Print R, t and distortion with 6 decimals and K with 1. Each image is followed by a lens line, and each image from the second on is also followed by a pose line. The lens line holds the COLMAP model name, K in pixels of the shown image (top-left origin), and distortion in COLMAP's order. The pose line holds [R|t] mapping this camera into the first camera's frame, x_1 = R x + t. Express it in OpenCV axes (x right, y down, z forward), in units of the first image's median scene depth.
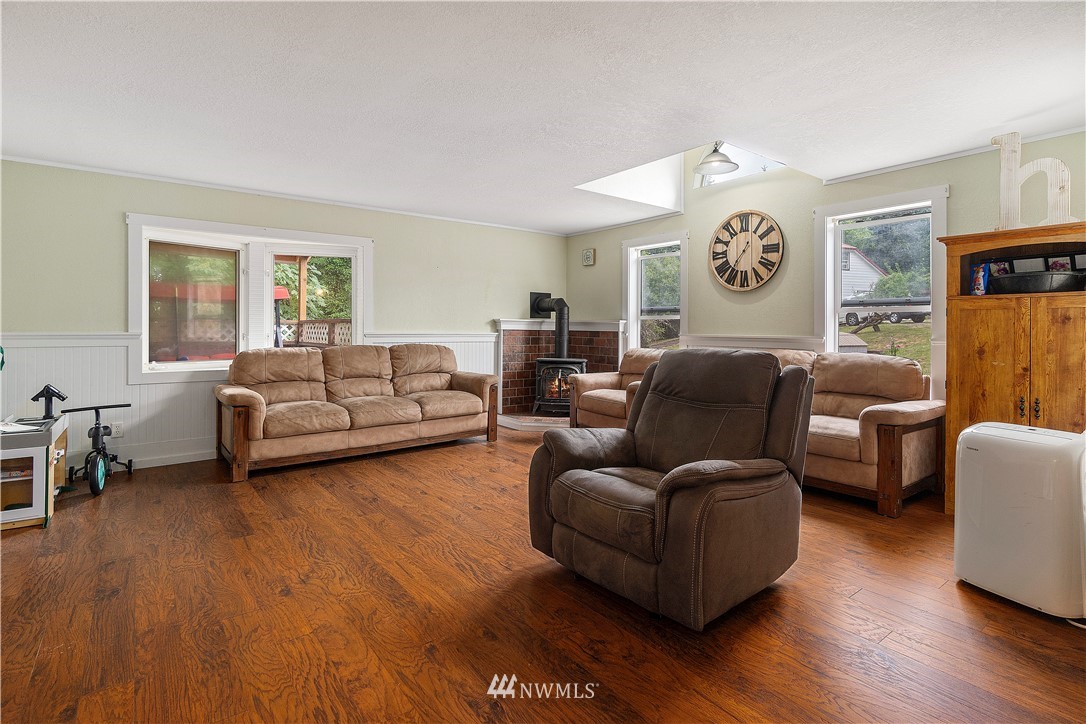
lens RADIAL K [[524.8, 0, 541.7], [0, 524.8, 333.1], [0, 0, 1]] dist [0.001178, -0.000240]
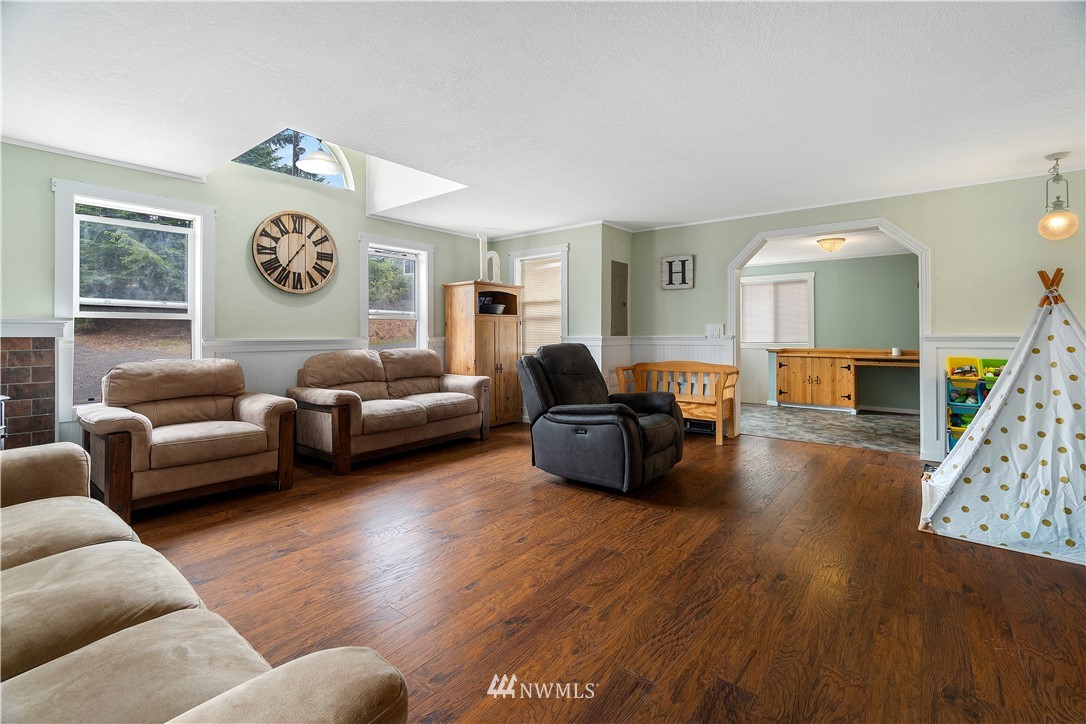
lens RADIAL K [[484.3, 0, 541.7], [0, 484.3, 327.0], [0, 0, 1]] dist [0.000776, 0.000158]
pose [[-0.238267, 0.008280, 0.971164, -0.625990], [0.009862, 0.999933, -0.006106, -0.007333], [-0.971150, 0.008123, -0.238332, 0.799286]]
